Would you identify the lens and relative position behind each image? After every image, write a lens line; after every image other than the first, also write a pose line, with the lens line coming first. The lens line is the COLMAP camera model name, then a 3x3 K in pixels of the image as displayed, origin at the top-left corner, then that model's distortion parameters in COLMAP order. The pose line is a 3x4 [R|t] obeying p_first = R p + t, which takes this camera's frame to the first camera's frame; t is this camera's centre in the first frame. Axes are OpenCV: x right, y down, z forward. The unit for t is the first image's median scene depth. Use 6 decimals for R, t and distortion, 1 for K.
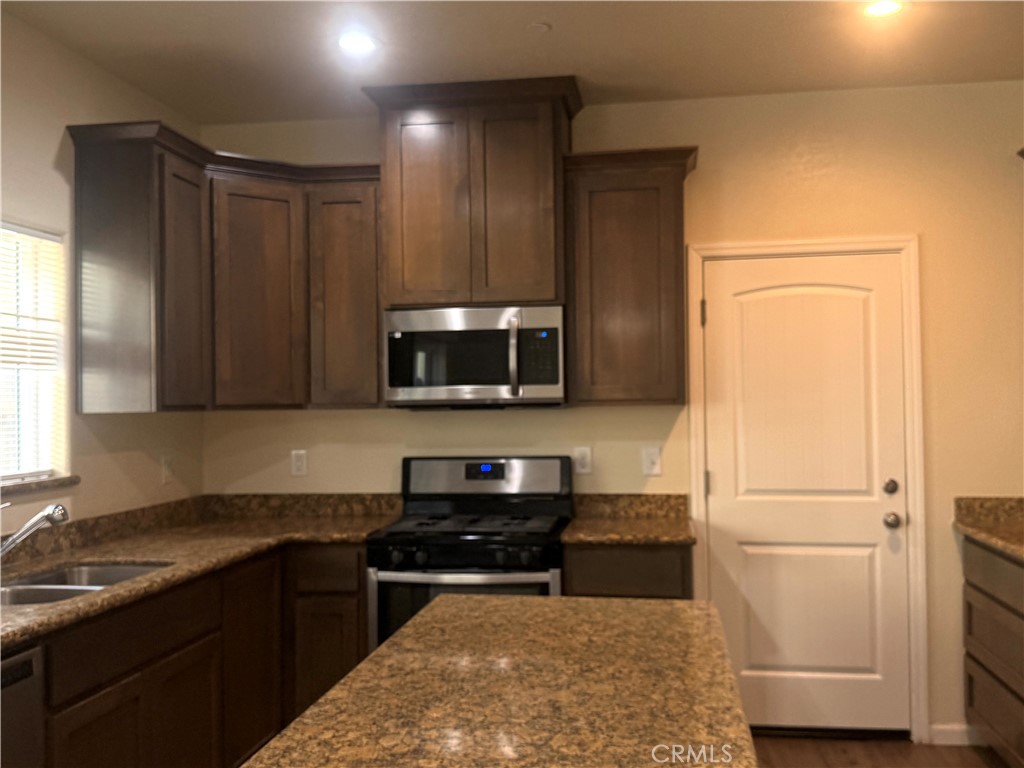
lens RADIAL K [[994.4, 0, 507.9], [0, 994.4, 379.8], [0, 0, 1]] dist [0.057014, 0.000000]
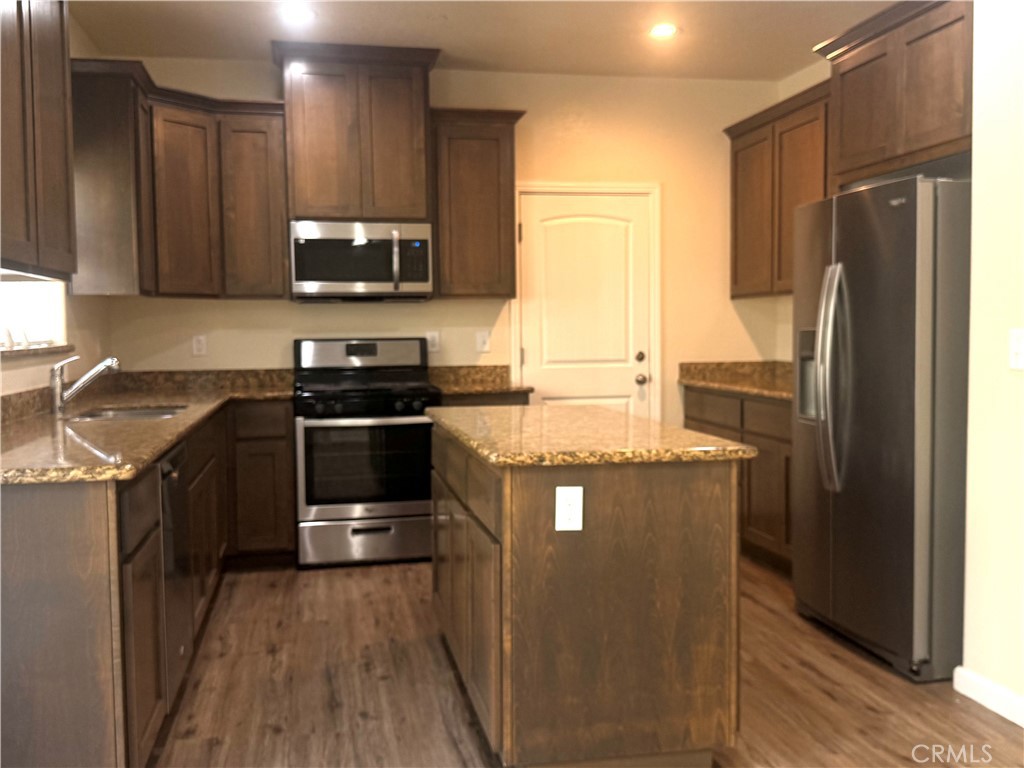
lens RADIAL K [[994.4, 0, 516.1], [0, 994.4, 386.3], [0, 0, 1]] dist [0.057014, 0.000000]
pose [[0.937577, -0.018081, 0.347309, -0.305668], [-0.009111, 0.997028, 0.076500, 0.040937], [-0.347660, -0.074889, 0.934625, -0.312769]]
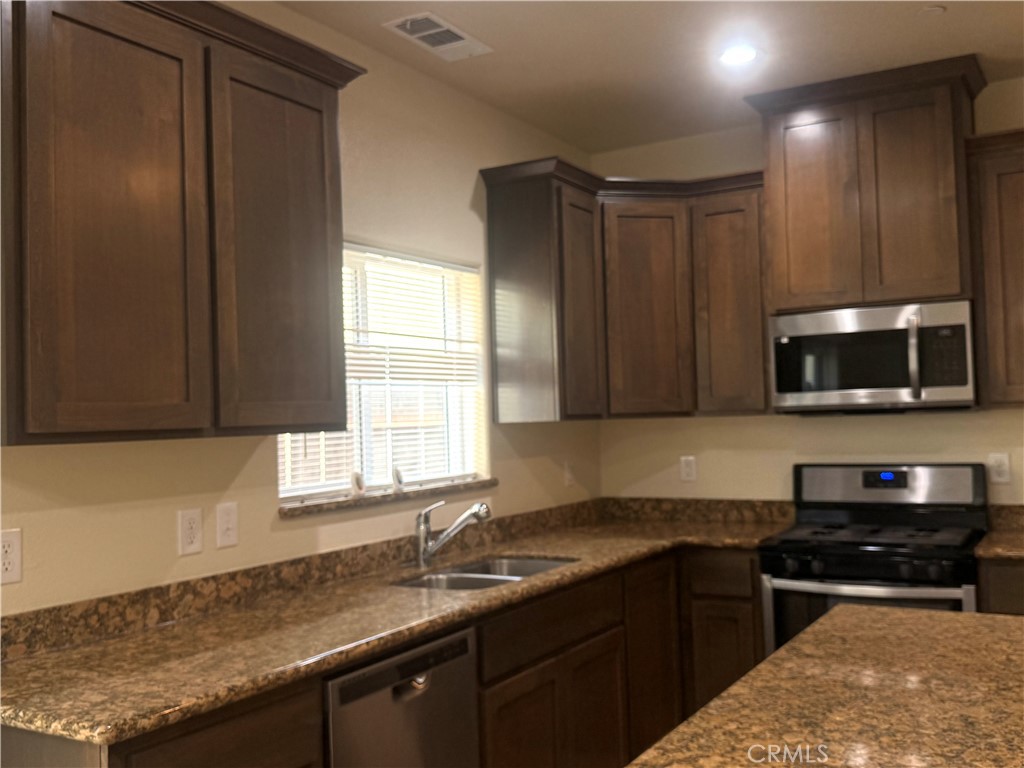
lens RADIAL K [[994.4, 0, 505.0], [0, 994.4, 383.1], [0, 0, 1]] dist [0.057014, 0.000000]
pose [[0.926988, -0.027059, -0.374114, 0.002008], [0.026366, 0.999628, -0.006972, -0.003173], [0.374164, -0.003401, 0.927356, -0.028056]]
